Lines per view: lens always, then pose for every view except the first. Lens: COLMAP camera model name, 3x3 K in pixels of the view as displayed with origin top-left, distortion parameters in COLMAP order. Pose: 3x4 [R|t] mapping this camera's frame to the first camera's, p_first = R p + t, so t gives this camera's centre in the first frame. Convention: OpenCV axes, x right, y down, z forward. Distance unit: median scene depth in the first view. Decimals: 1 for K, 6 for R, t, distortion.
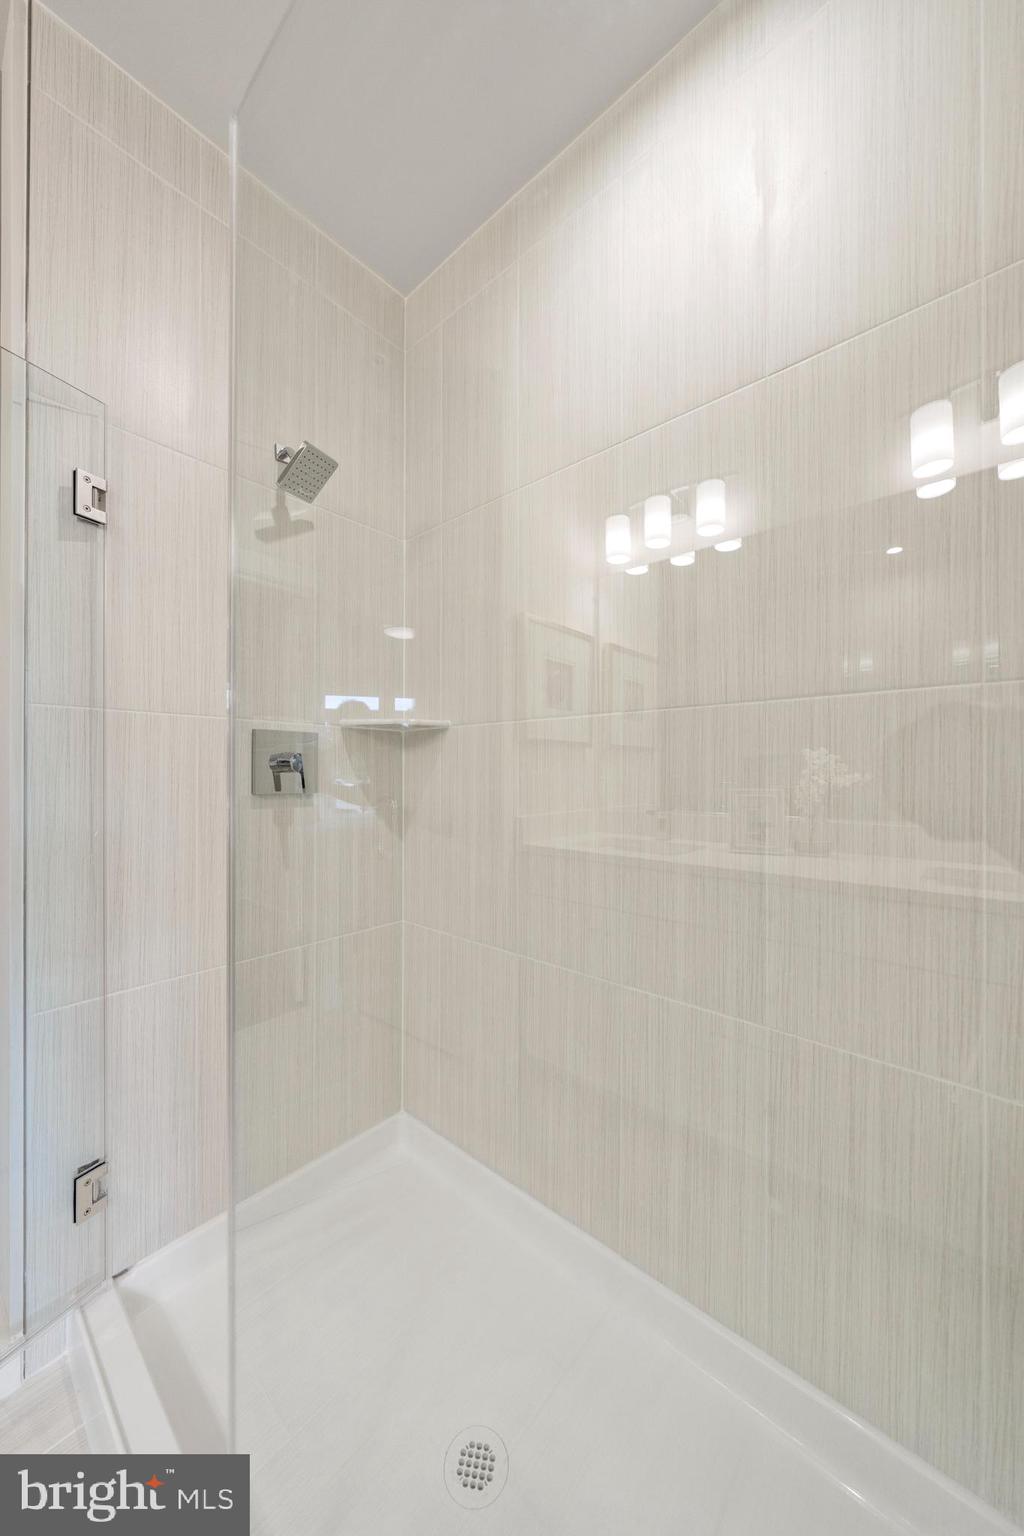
lens RADIAL K [[560.1, 0, 500.6], [0, 560.1, 772.9], [0, 0, 1]] dist [-0.008231, 0.001625]
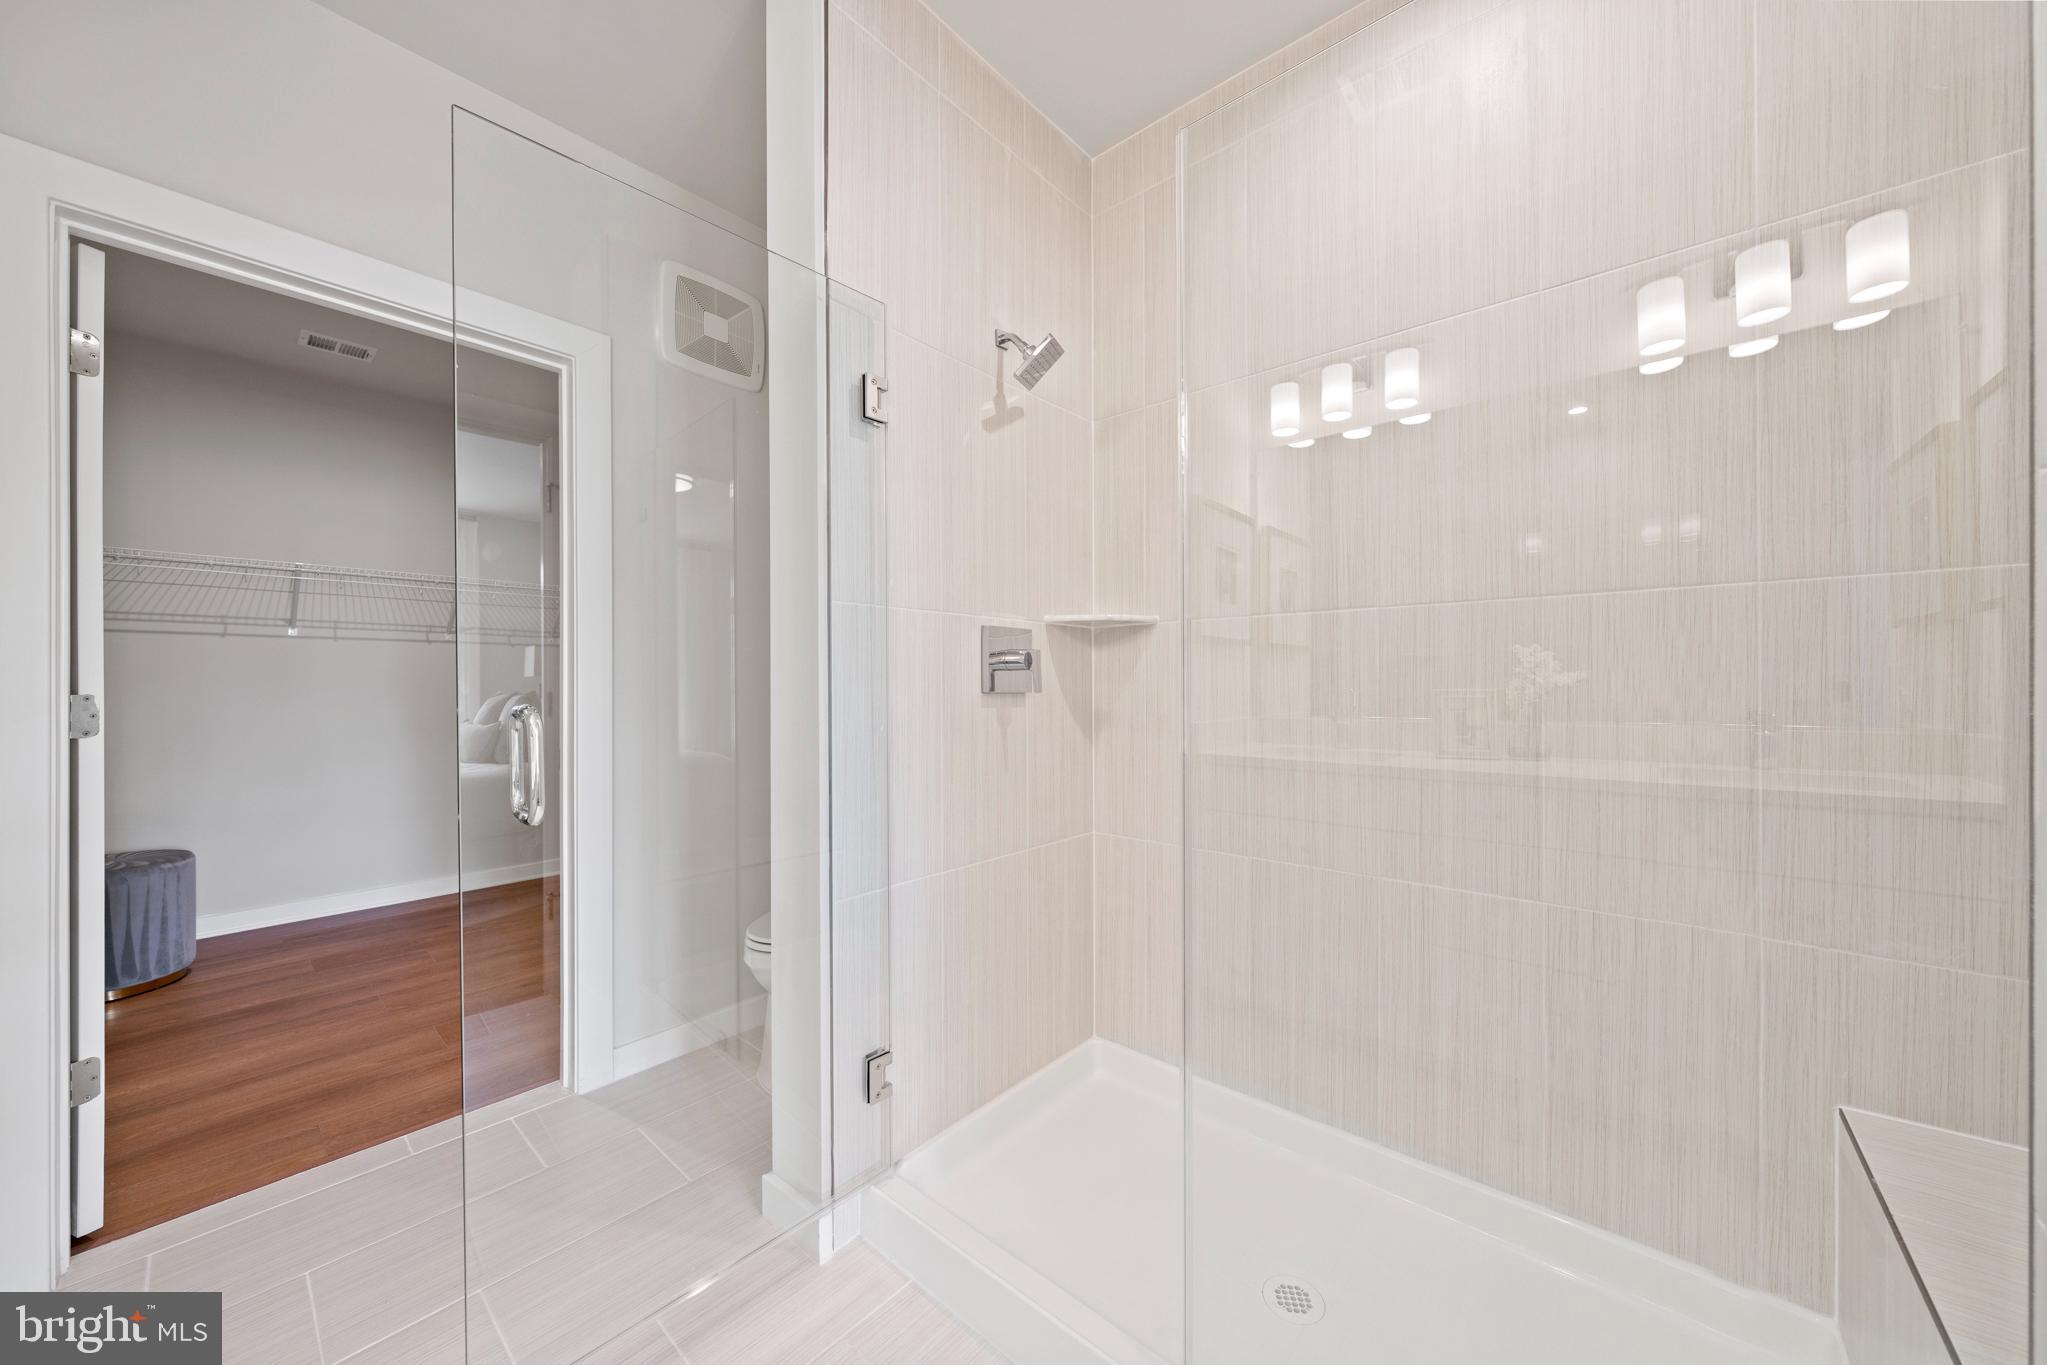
lens RADIAL K [[746.5, 0, 1022.0], [0, 746.5, 688.4], [0, 0, 1]] dist [-0.008231, 0.001625]
pose [[0.999936, -0.004518, 0.010375, -0.322564], [0.004484, 0.999984, 0.003319, 0.022274], [-0.010390, -0.003272, 0.999941, -0.247537]]
